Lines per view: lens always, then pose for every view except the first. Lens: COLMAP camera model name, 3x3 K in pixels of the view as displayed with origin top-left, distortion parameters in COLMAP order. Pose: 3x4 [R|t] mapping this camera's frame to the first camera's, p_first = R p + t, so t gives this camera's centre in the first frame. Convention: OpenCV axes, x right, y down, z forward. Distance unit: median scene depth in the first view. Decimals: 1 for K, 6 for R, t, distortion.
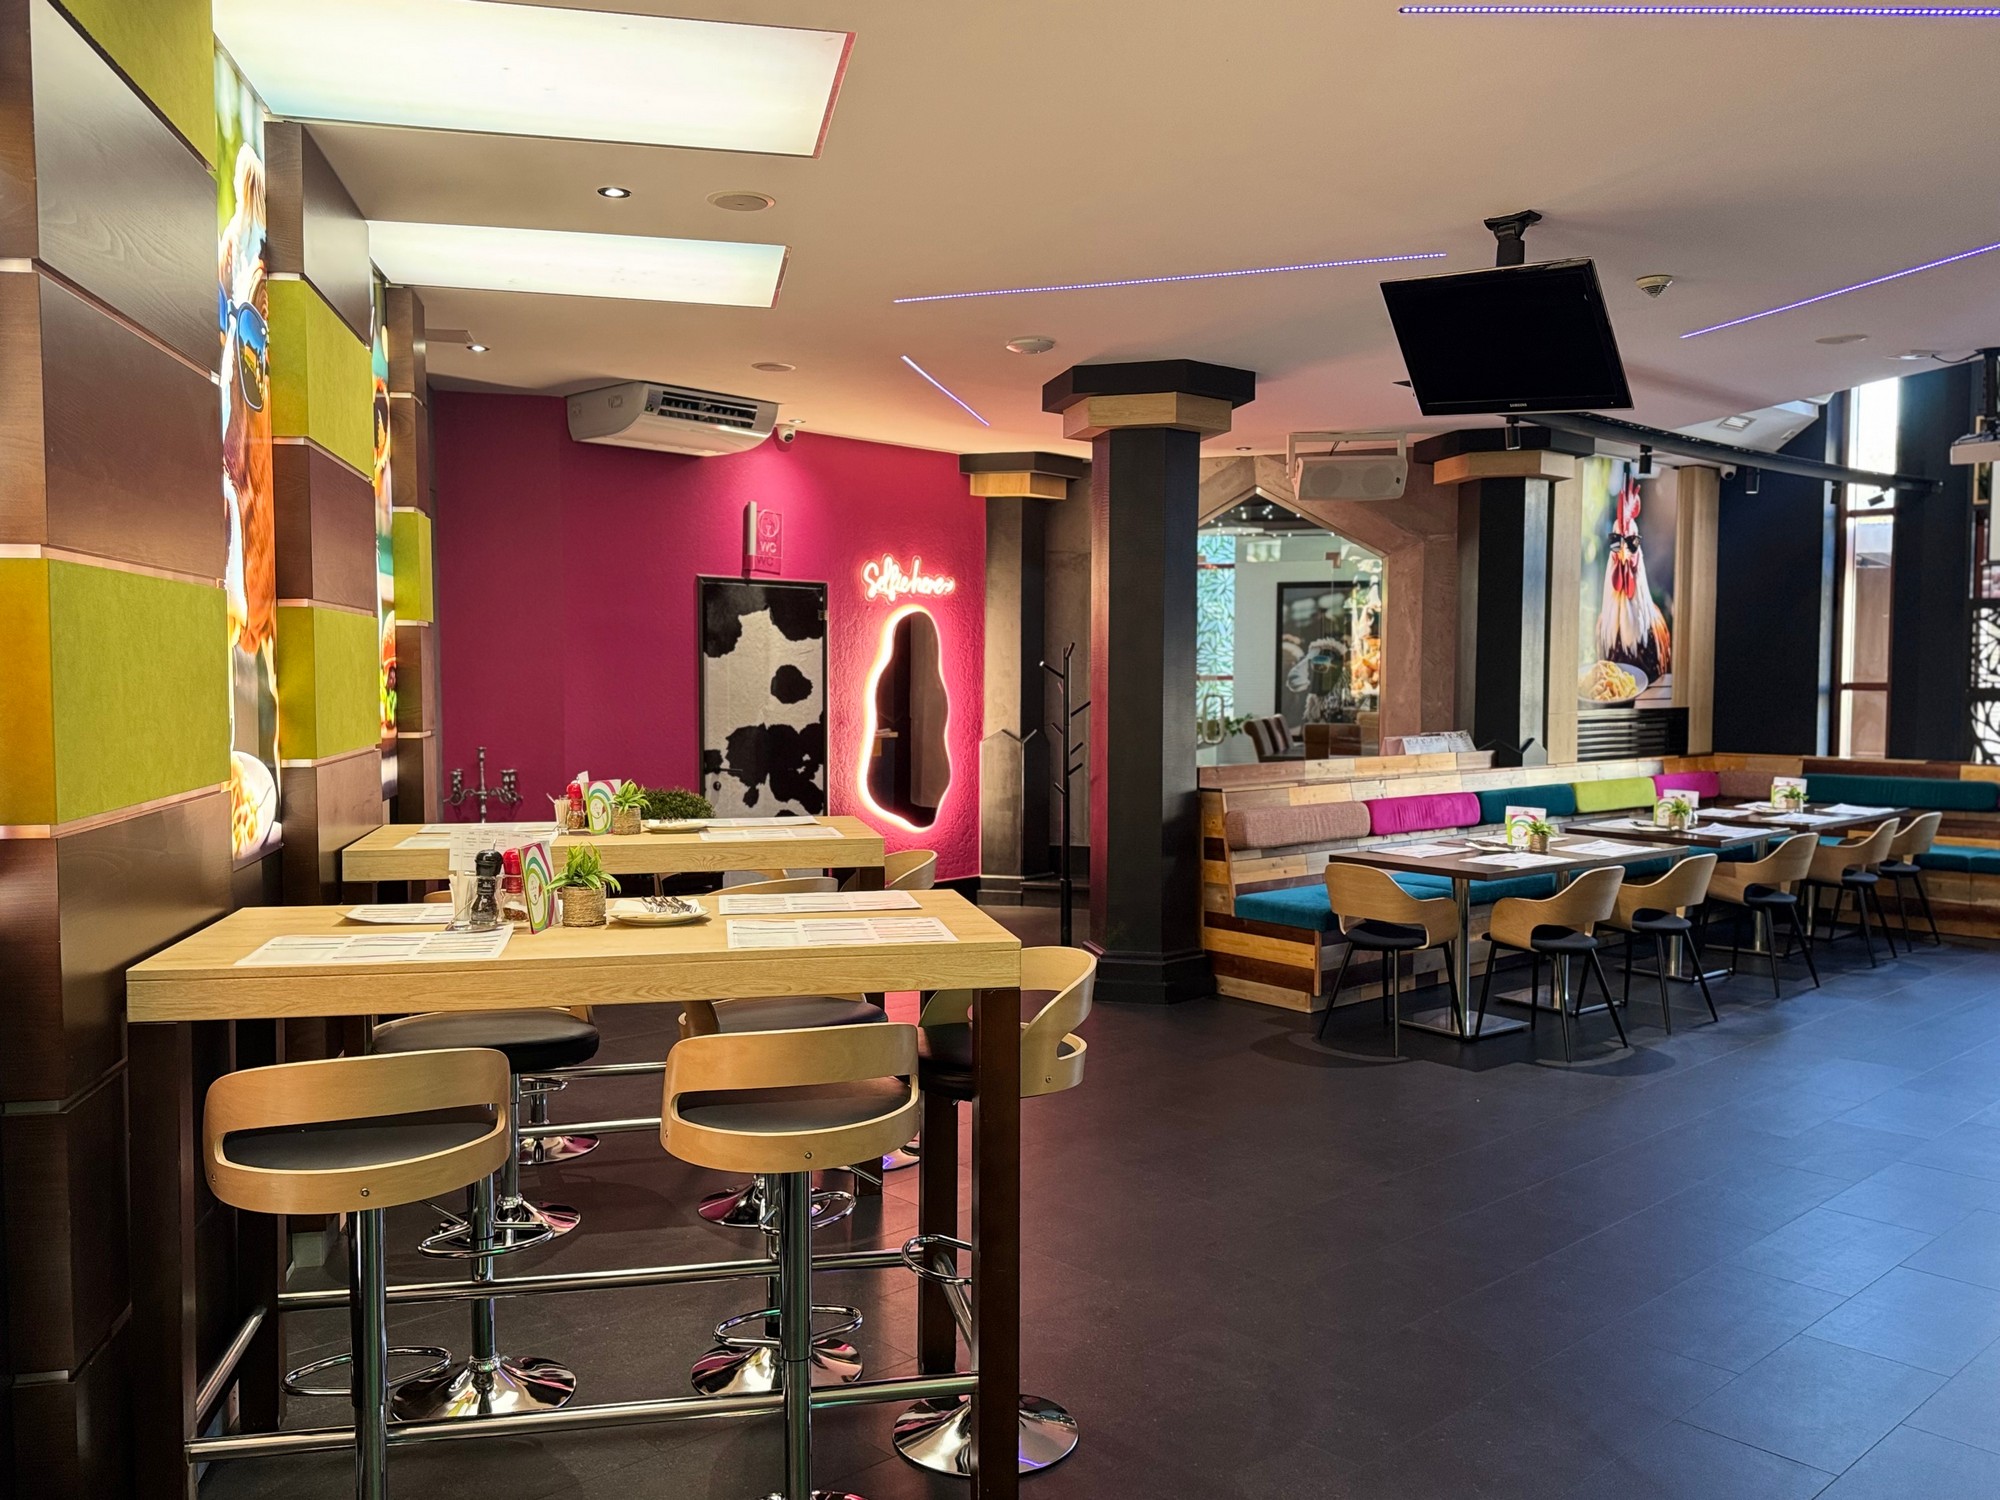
lens RADIAL K [[1581.4, 0, 998.1], [0, 1581.4, 759.0], [0, 0, 1]] dist [0.123172, -0.212362]
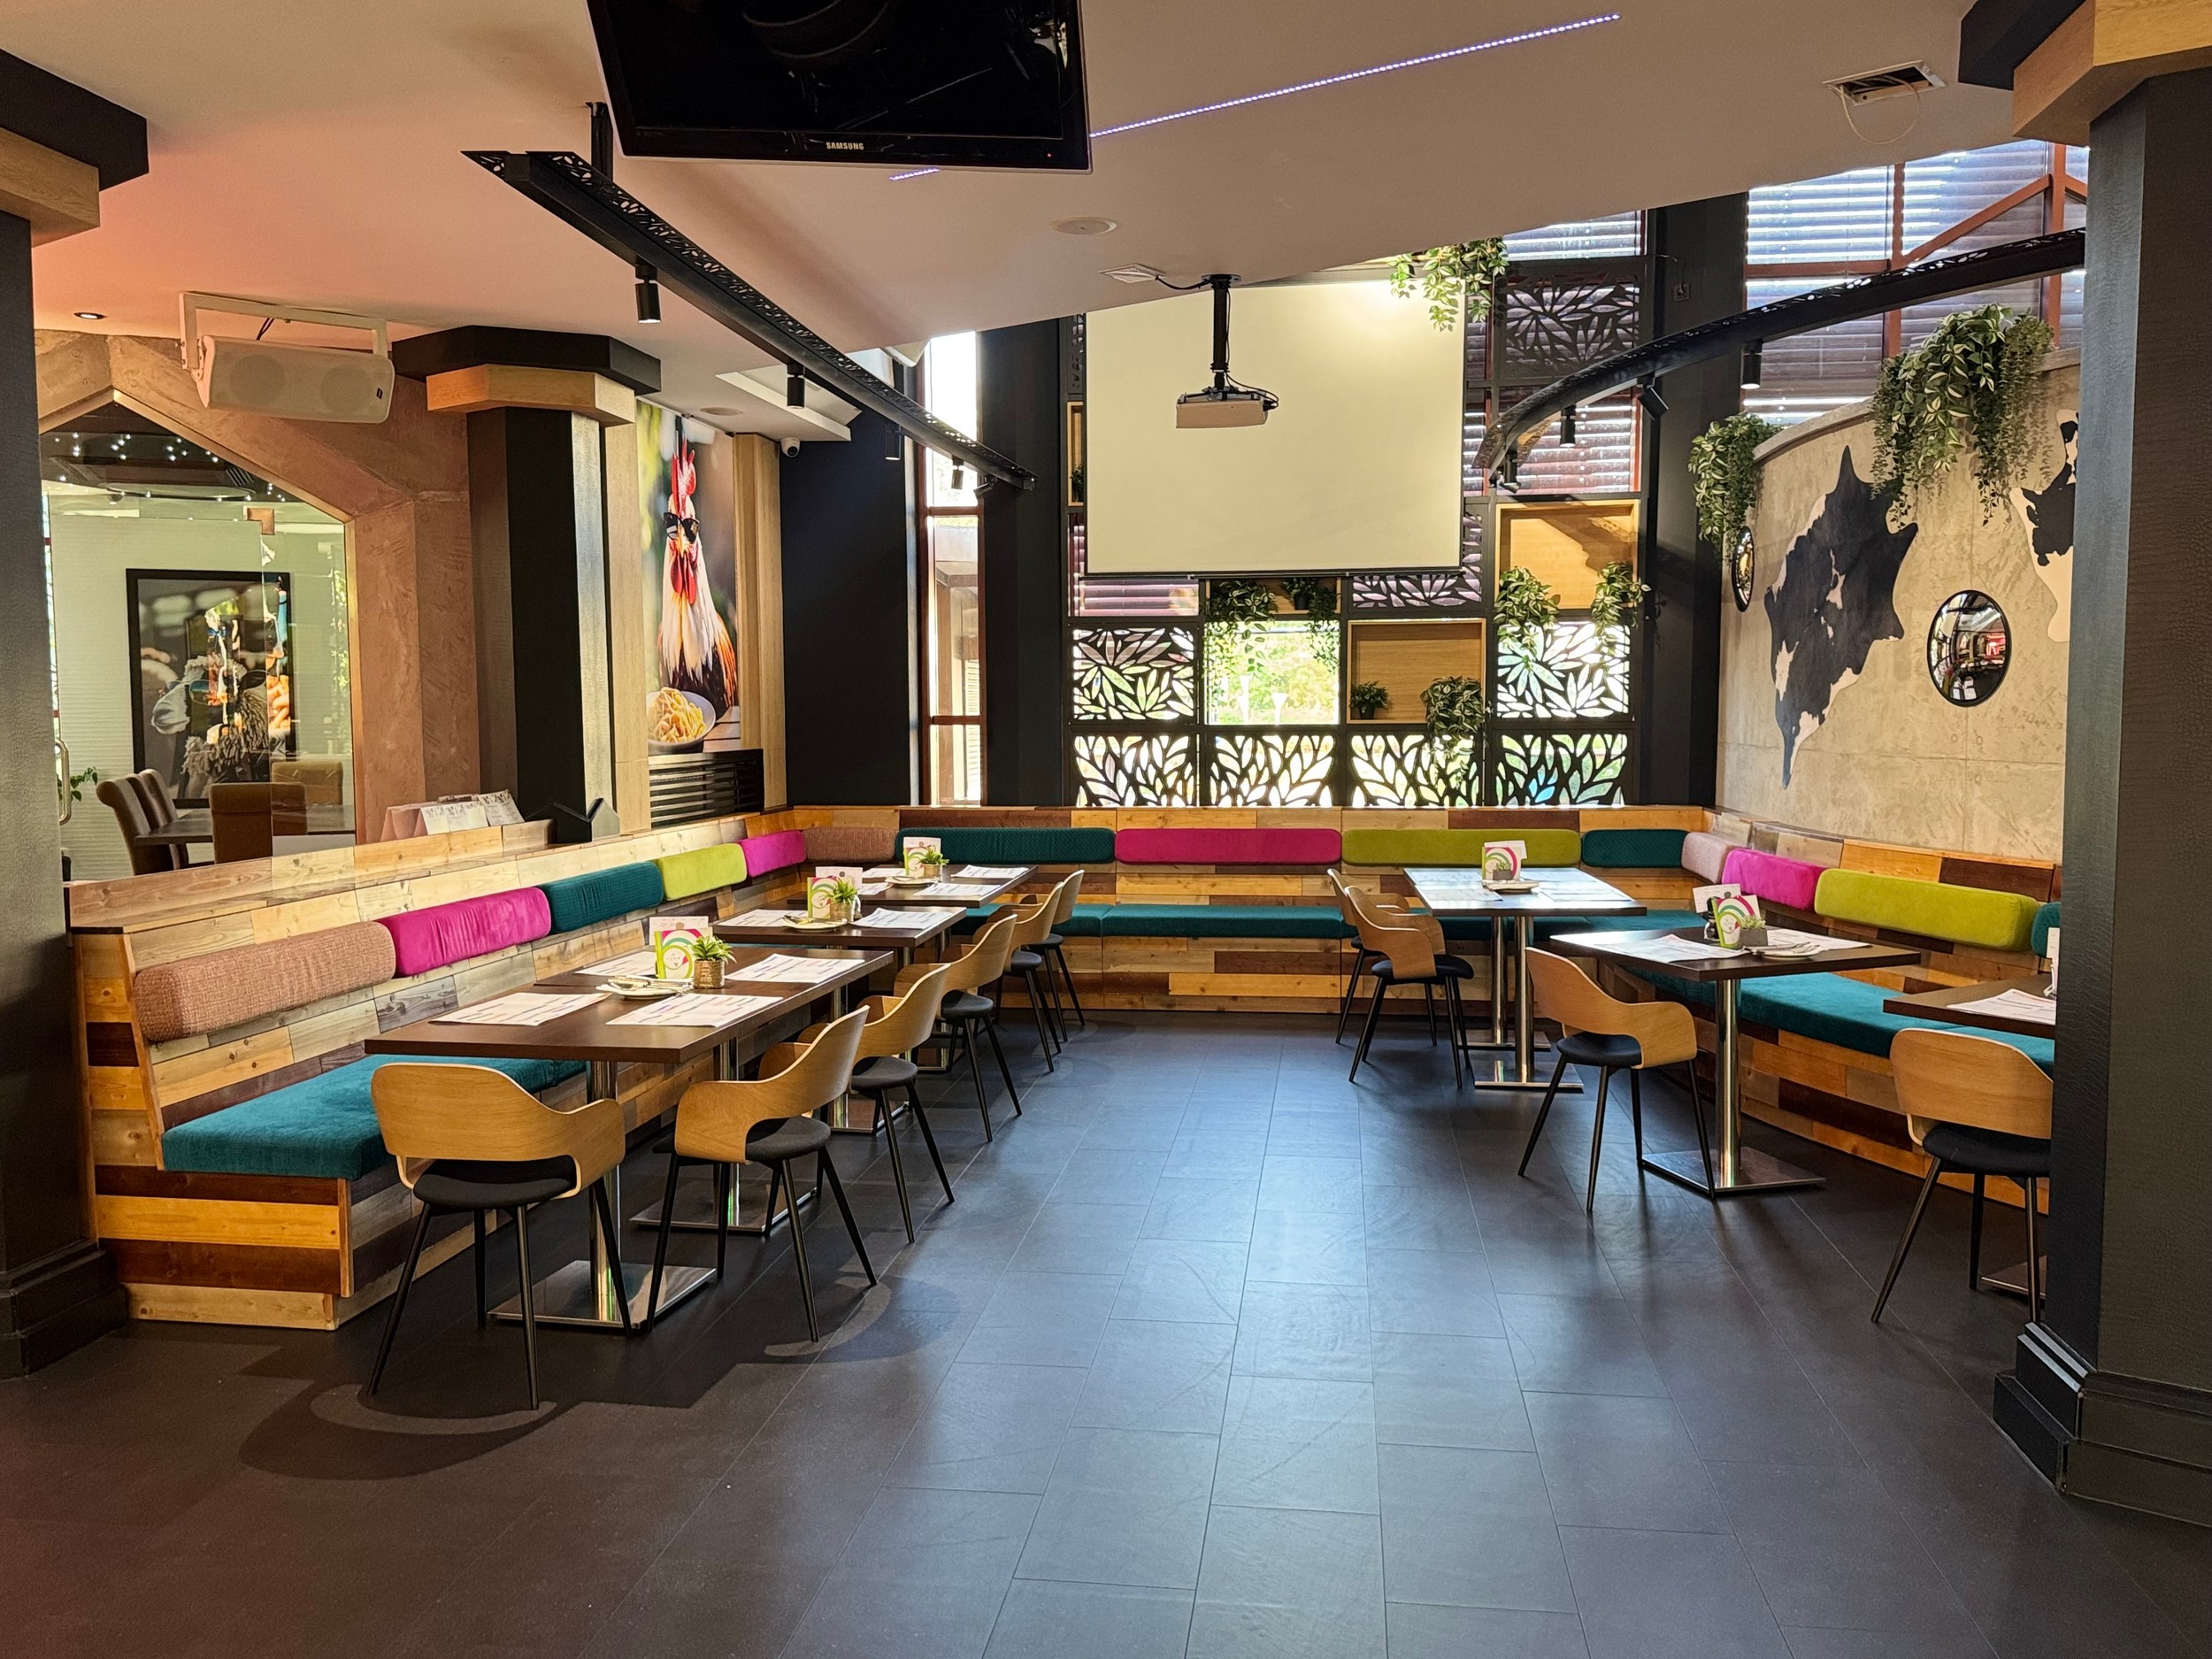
lens RADIAL K [[1749.1, 0, 1103.9], [0, 1749.1, 839.5], [0, 0, 1]] dist [0.123172, -0.212362]
pose [[0.767726, -0.053912, 0.638506, 0.014766], [0.041182, 0.998546, 0.034796, -0.012750], [-0.639454, -0.000419, 0.768830, 0.274811]]
